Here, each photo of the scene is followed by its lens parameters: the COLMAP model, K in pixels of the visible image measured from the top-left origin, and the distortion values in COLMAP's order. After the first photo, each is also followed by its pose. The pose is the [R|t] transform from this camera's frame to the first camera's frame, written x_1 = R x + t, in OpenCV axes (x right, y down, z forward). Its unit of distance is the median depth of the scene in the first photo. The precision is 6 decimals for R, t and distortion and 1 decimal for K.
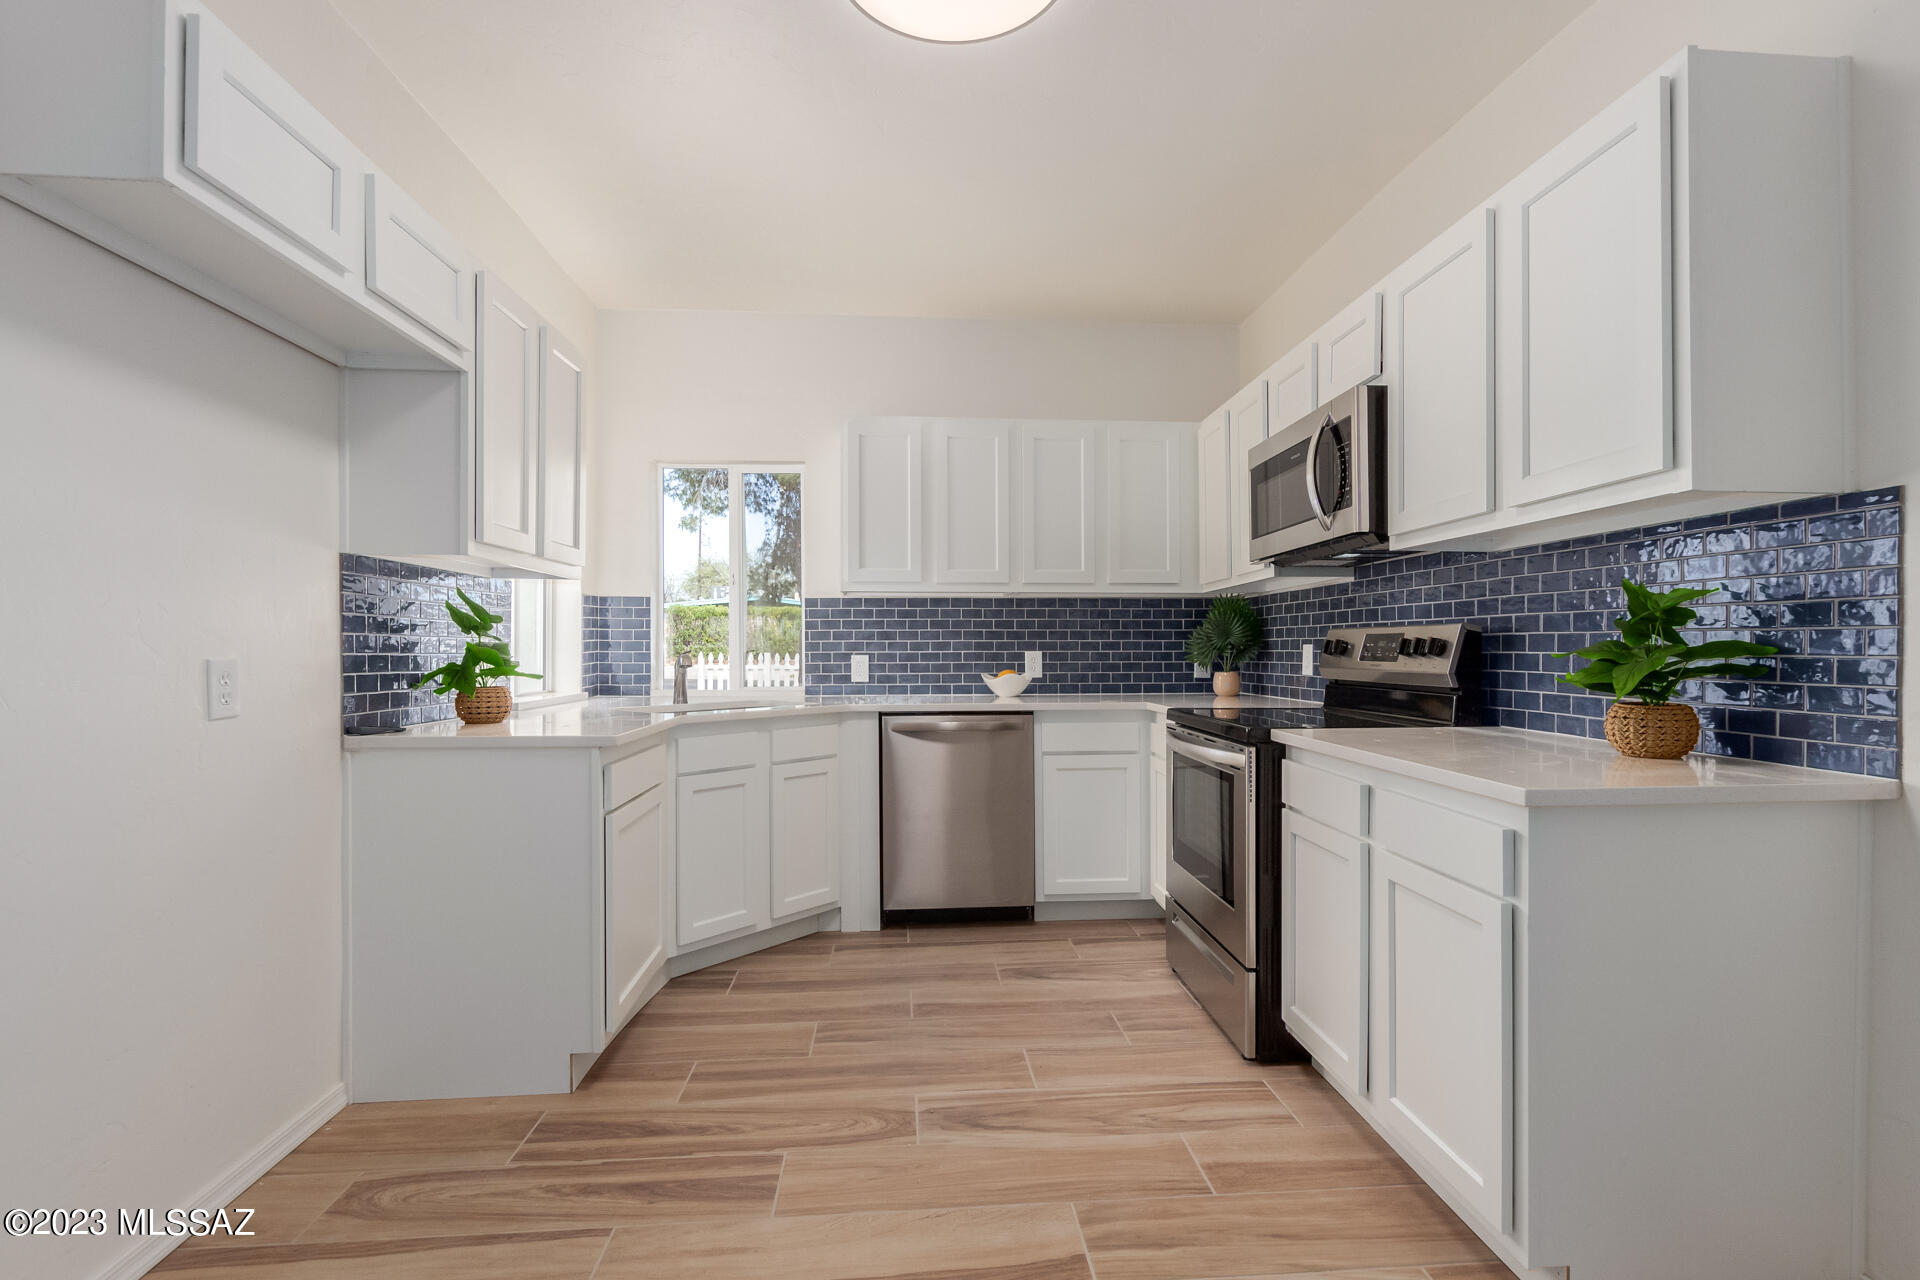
lens RADIAL K [[874.3, 0, 959.3], [0, 874.3, 651.7], [0, 0, 1]] dist [0.001463, -0.000037]
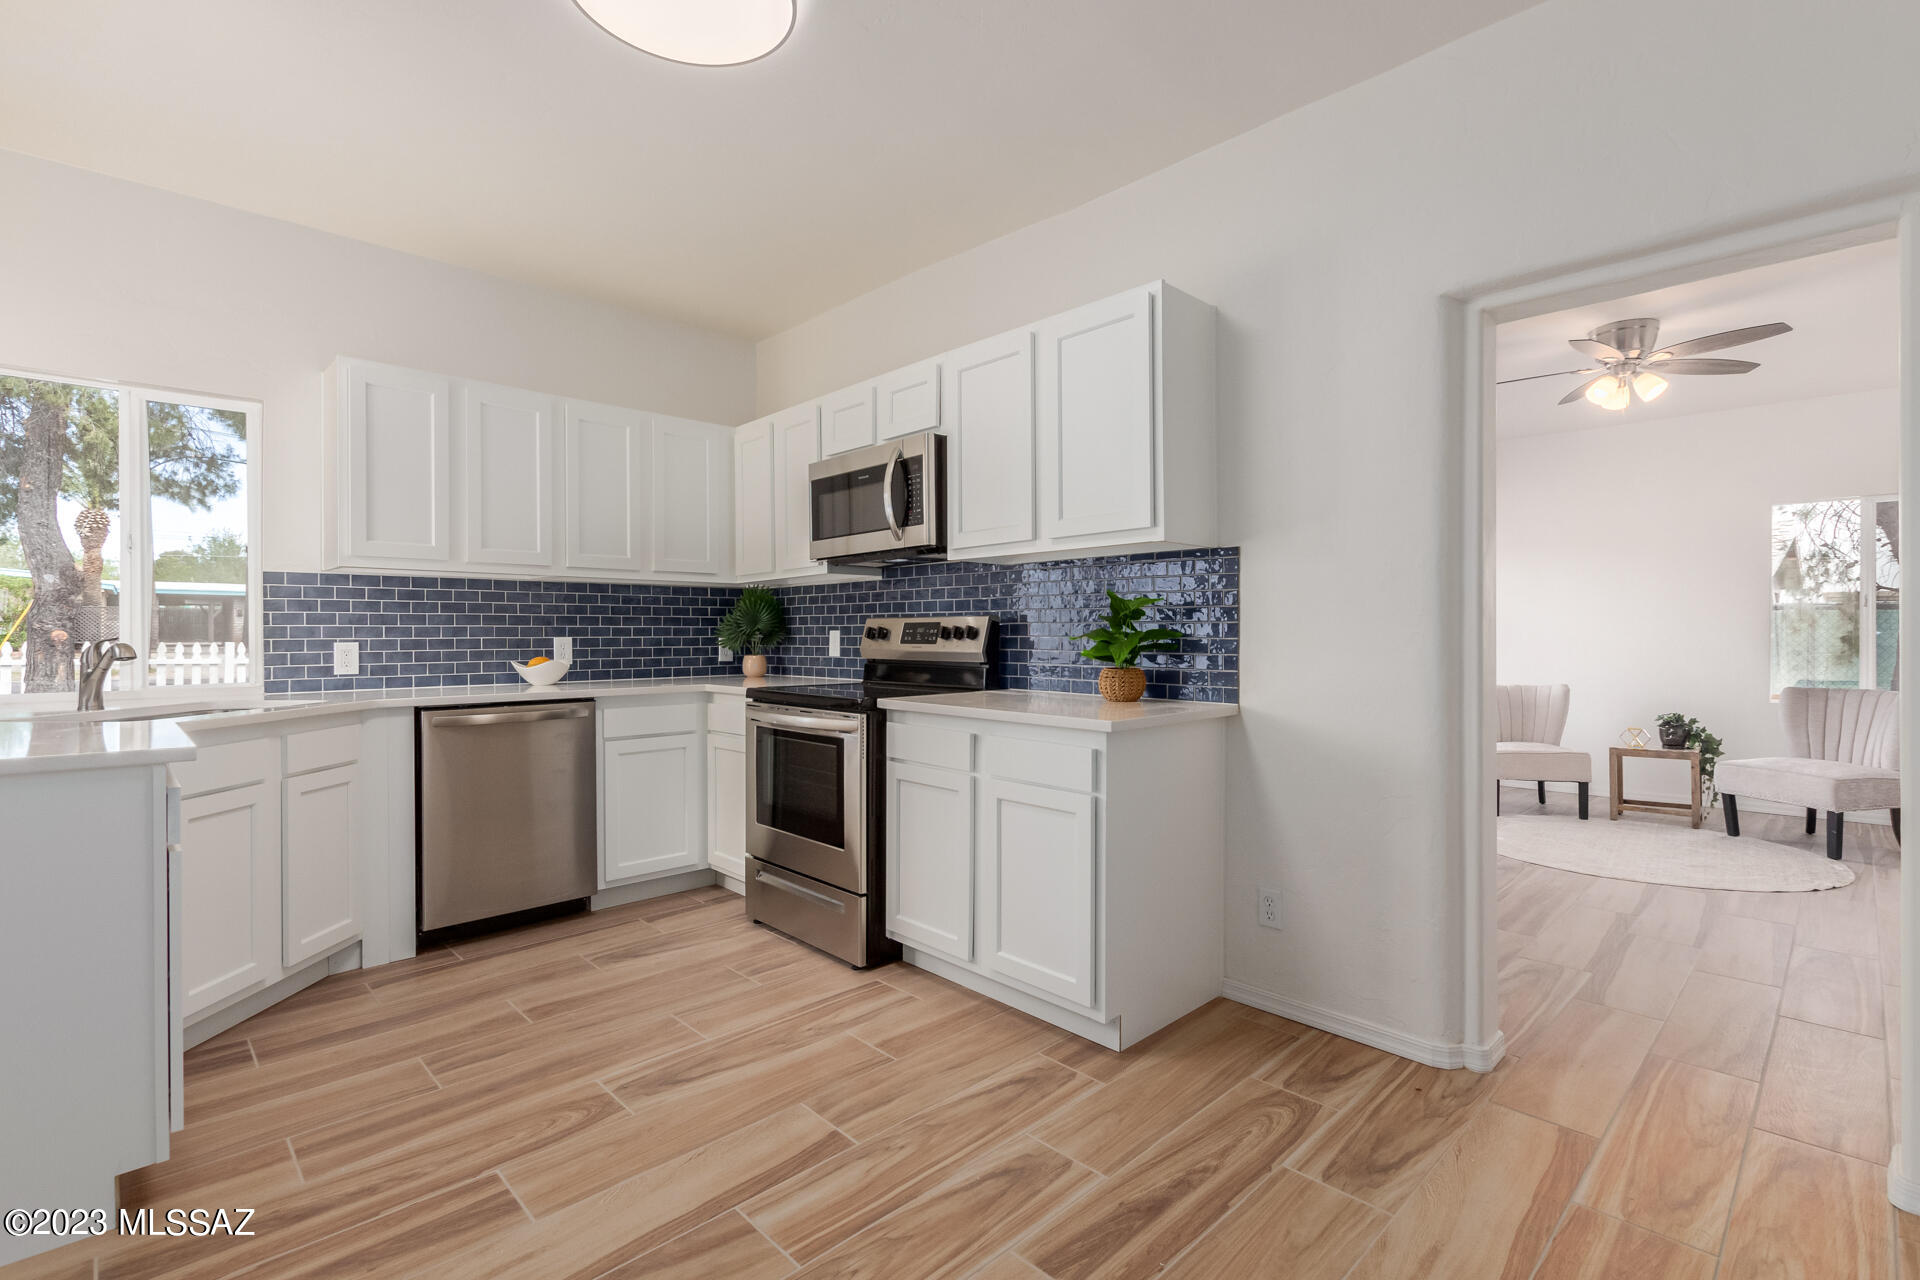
lens RADIAL K [[875.2, 0, 960.0], [0, 875.2, 640.0], [0, 0, 1]] dist [-0.000468, -0.000119]
pose [[0.768122, -0.005260, 0.640282, -0.298330], [0.003371, 0.999986, 0.004171, 0.000106], [-0.640295, -0.001045, 0.768128, -0.028798]]
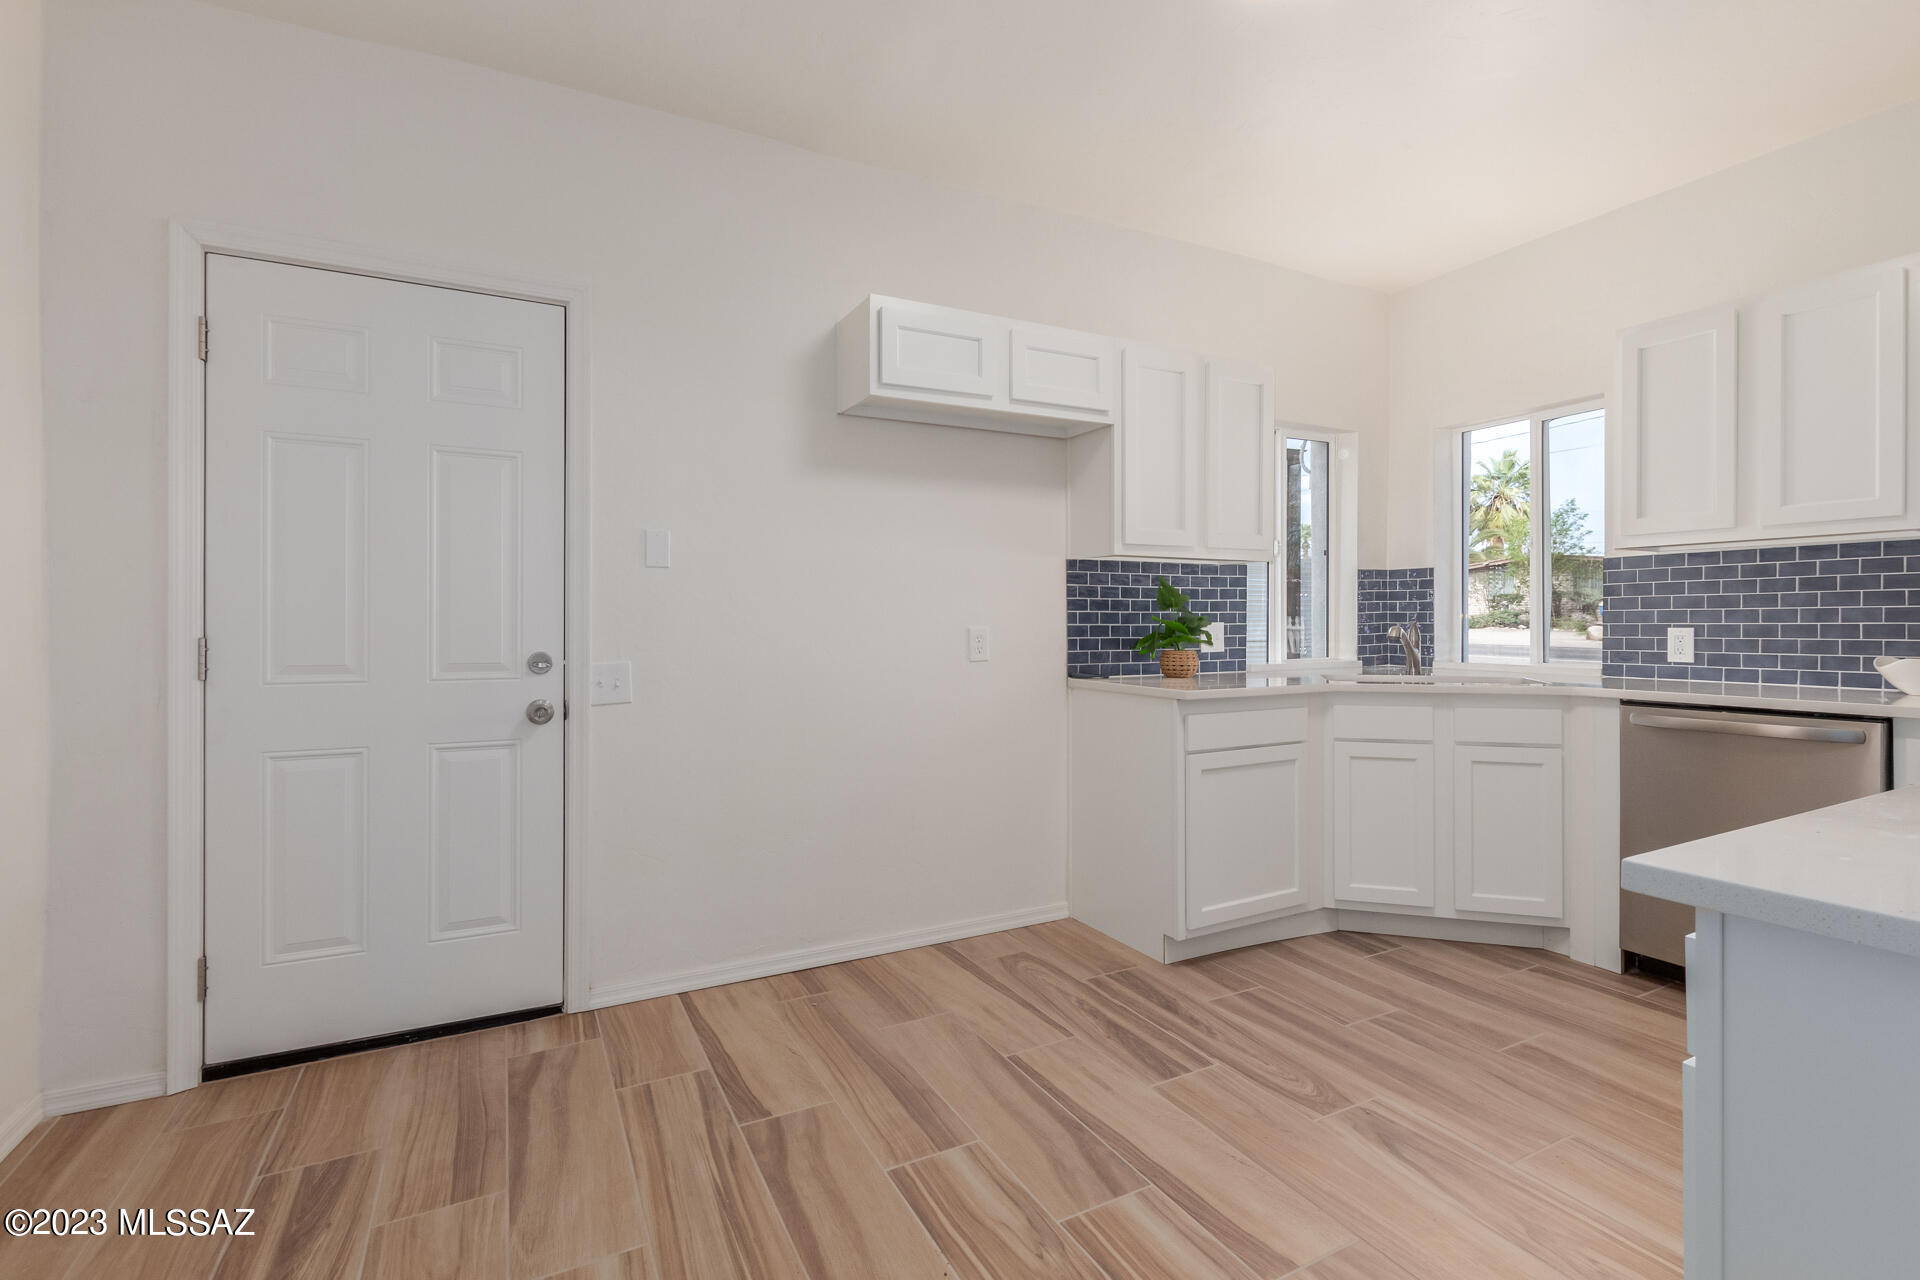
lens RADIAL K [[873.5, 0, 974.0], [0, 873.5, 633.9], [0, 0, 1]] dist [-0.000995, -0.000578]
pose [[0.405088, 0.012354, -0.914194, 0.505537], [0.000029, 0.999909, 0.013526, -0.001577], [0.914278, -0.005506, 0.405050, 0.181930]]
